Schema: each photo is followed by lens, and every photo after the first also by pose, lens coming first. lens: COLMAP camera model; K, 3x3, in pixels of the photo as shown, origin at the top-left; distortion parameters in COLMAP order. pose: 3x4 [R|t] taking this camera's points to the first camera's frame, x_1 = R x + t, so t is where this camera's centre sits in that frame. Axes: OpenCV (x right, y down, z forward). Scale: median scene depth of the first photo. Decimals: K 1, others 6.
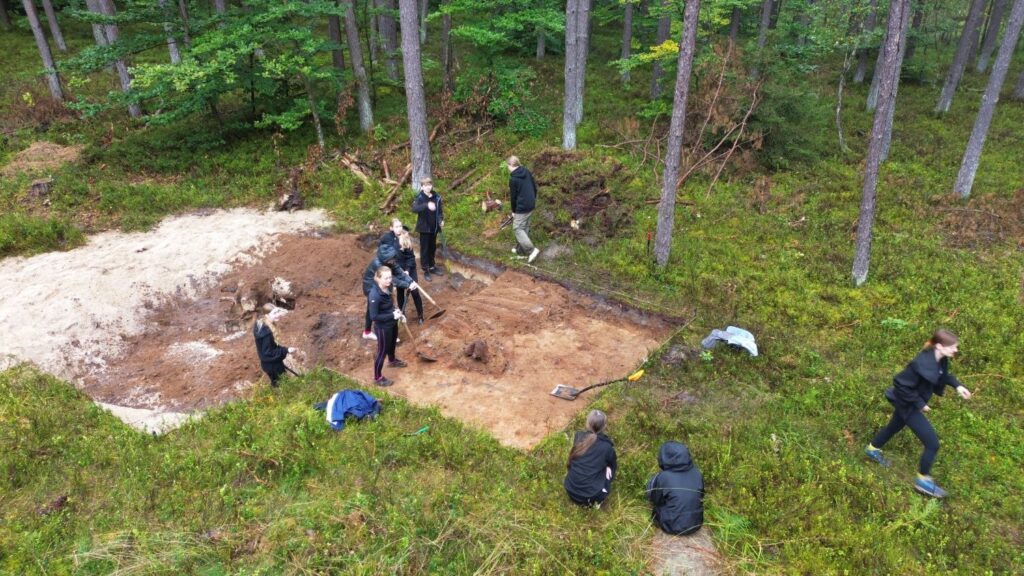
lens RADIAL K [[715.1, 0, 512.3], [0, 715.1, 287.2], [0, 0, 1]] dist [0.070856, -0.056024]
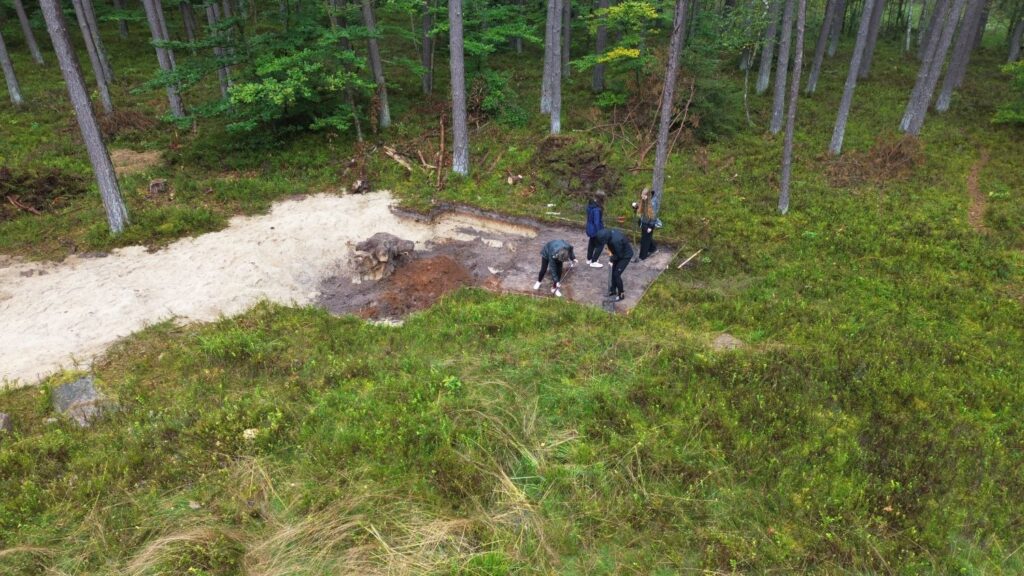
lens RADIAL K [[715.1, 0, 510.2], [0, 715.1, 288.2], [0, 0, 1]] dist [0.070856, -0.056024]
pose [[0.985037, -0.082036, 0.151563, -0.256651], [0.078581, 0.996496, 0.028651, 0.048891], [-0.153382, -0.016312, 0.988032, -0.322626]]
